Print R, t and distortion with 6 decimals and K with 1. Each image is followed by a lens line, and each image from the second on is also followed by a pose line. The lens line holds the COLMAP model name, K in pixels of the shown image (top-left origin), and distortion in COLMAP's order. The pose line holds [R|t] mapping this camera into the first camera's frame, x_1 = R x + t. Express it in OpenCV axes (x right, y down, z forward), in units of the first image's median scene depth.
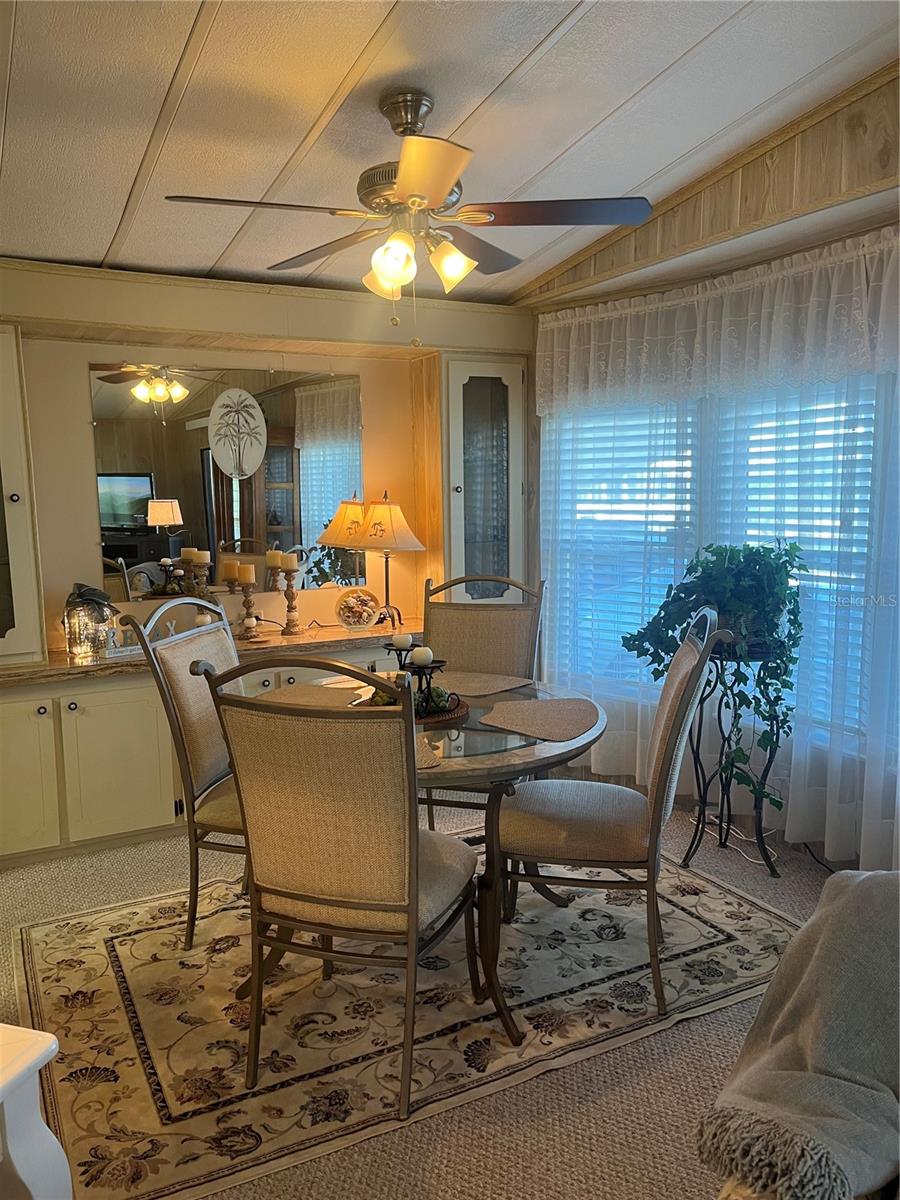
lens RADIAL K [[902.2, 0, 448.6], [0, 902.2, 607.6], [0, 0, 1]] dist [0.065175, -0.106035]
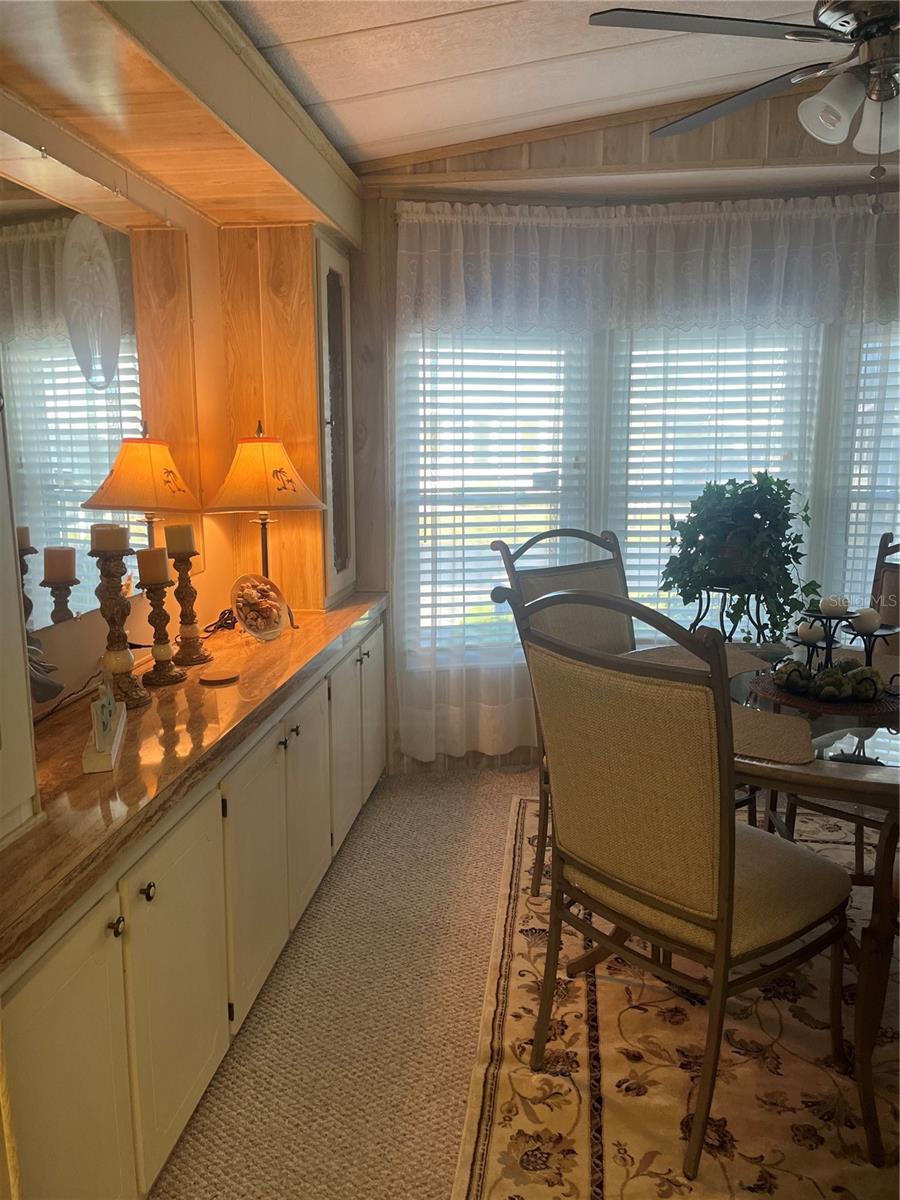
lens RADIAL K [[902.2, 0, 448.6], [0, 902.2, 607.6], [0, 0, 1]] dist [0.065175, -0.106035]
pose [[0.558909, -0.132219, 0.818620, -0.597930], [0.117641, 0.989864, 0.079558, -0.034749], [-0.820841, 0.051838, 0.568799, 0.570243]]
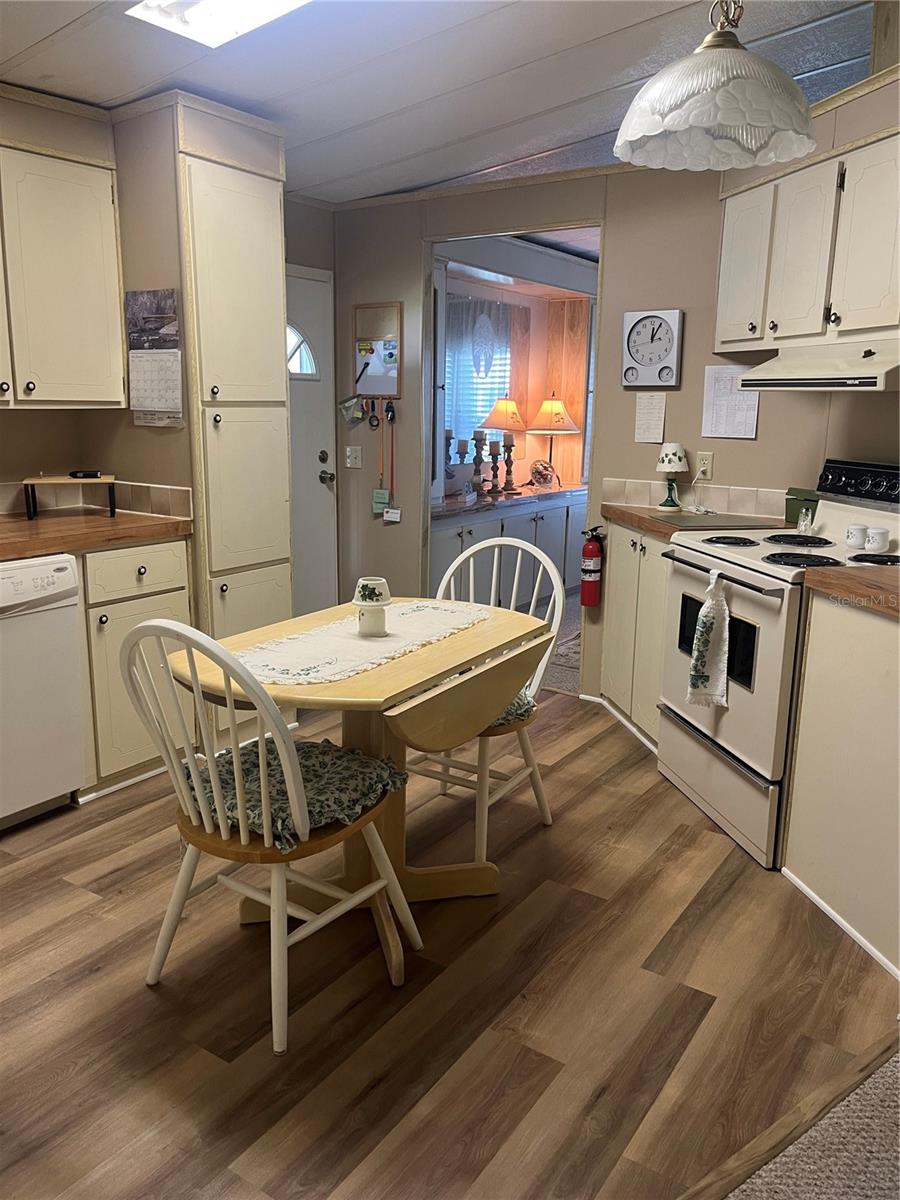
lens RADIAL K [[902.2, 0, 448.6], [0, 902.2, 607.6], [0, 0, 1]] dist [0.065175, -0.106035]
pose [[0.872754, -0.076487, 0.482131, -1.033292], [0.041355, 0.995683, 0.083098, 0.097698], [-0.486406, -0.052586, 0.872149, -0.225581]]
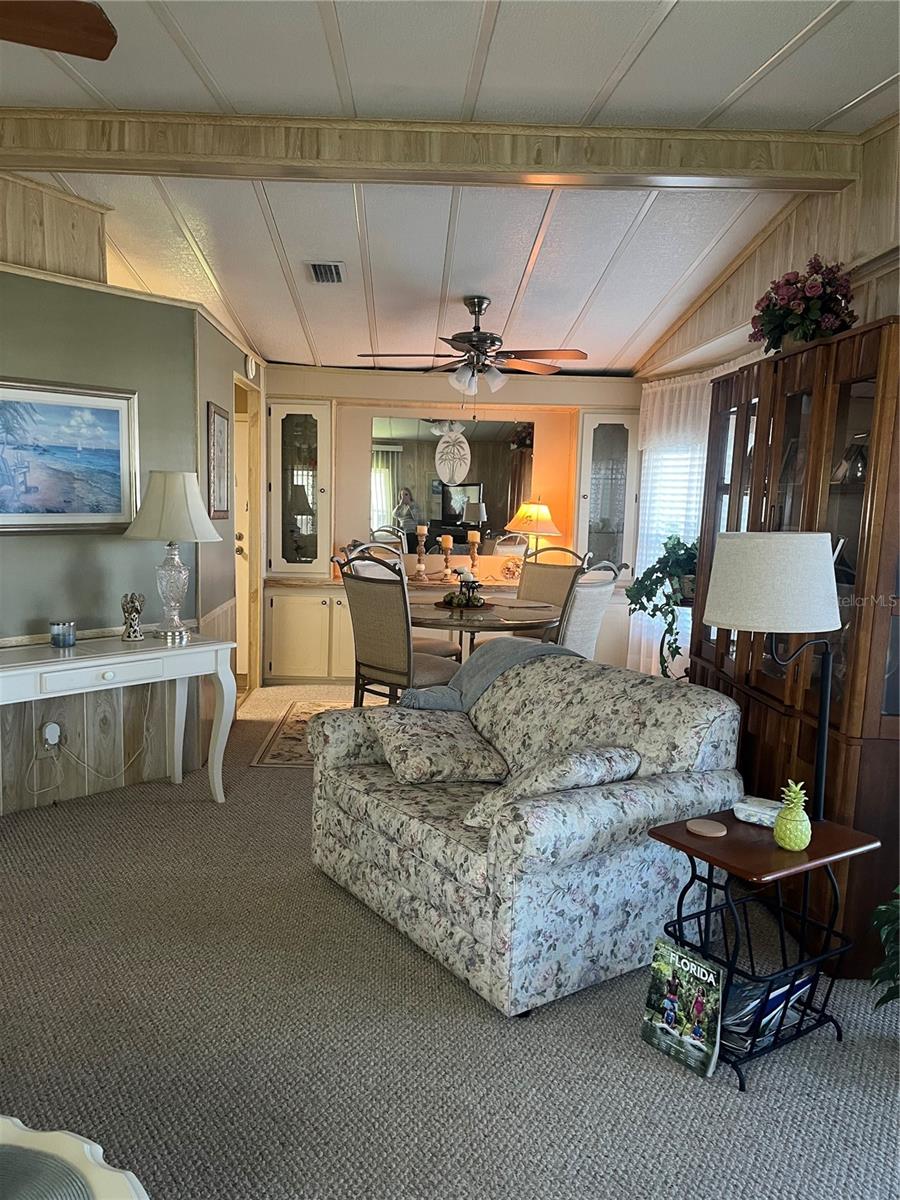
lens RADIAL K [[902.2, 0, 448.6], [0, 902.2, 607.6], [0, 0, 1]] dist [0.065175, -0.106035]
pose [[0.900860, 0.092074, -0.424233, 0.508906], [-0.098646, 0.995101, 0.006499, 0.073605], [0.422753, 0.035994, 0.905530, -0.516371]]
